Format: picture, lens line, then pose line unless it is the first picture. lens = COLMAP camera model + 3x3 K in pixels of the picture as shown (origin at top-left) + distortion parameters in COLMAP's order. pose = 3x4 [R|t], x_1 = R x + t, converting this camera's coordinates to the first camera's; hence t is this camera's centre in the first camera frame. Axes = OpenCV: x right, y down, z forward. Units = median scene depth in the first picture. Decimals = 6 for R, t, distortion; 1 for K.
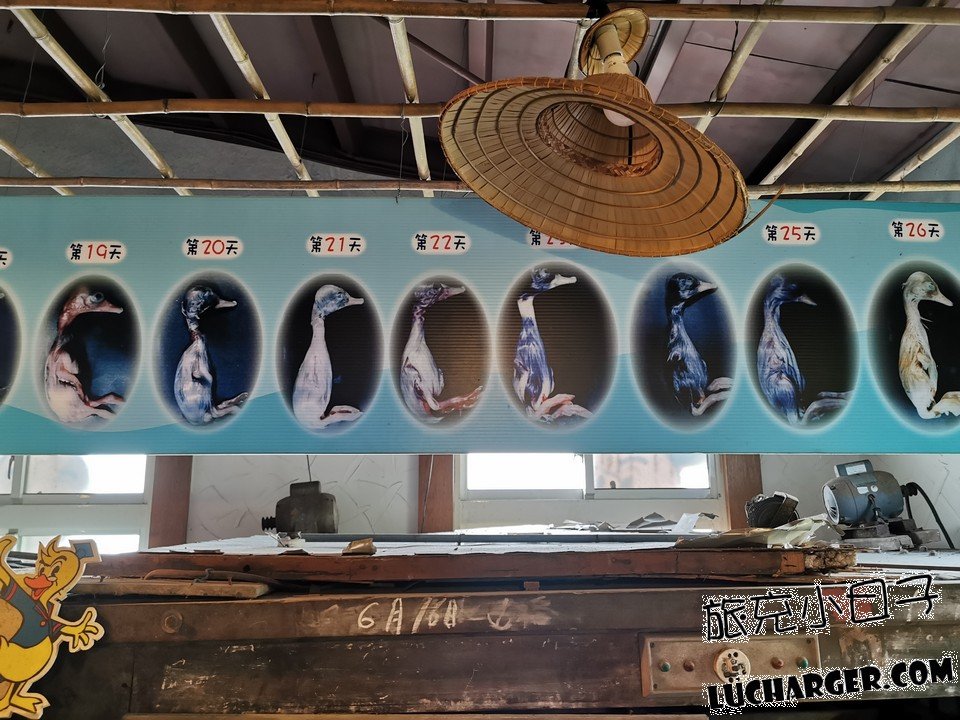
lens RADIAL K [[762.1, 0, 478.6], [0, 762.1, 359.1], [0, 0, 1]] dist [0.040709, -0.025754]
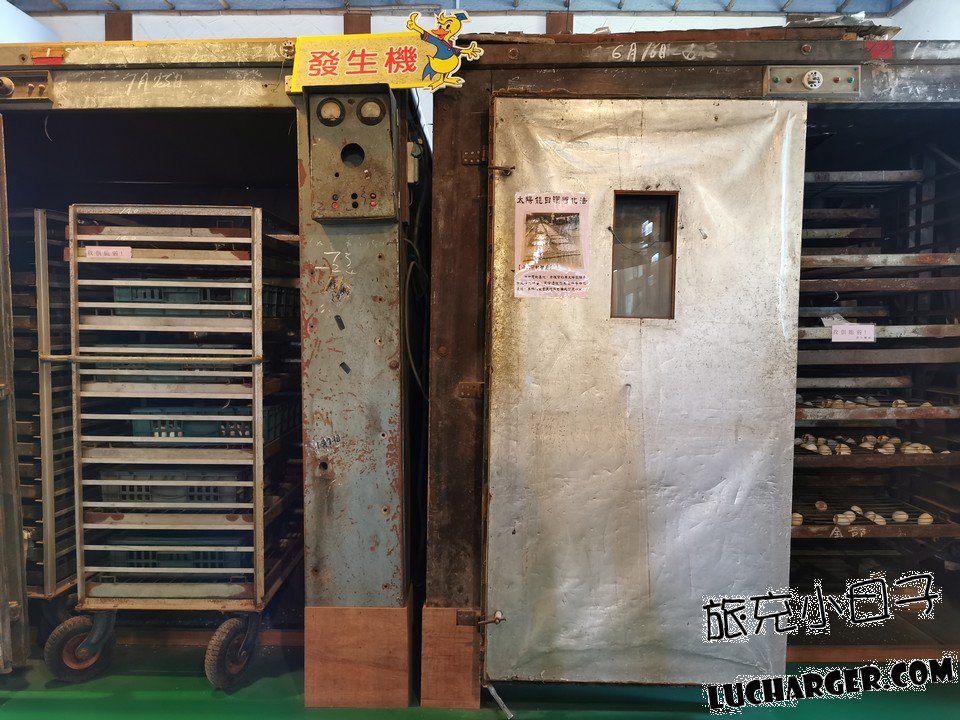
lens RADIAL K [[762.1, 0, 482.6], [0, 762.1, 361.1], [0, 0, 1]] dist [0.040709, -0.025754]
pose [[0.999780, 0.014598, -0.015088, -0.433333], [-0.010340, 0.967870, 0.251237, 0.597162], [0.018271, -0.251026, 0.967808, -0.994932]]
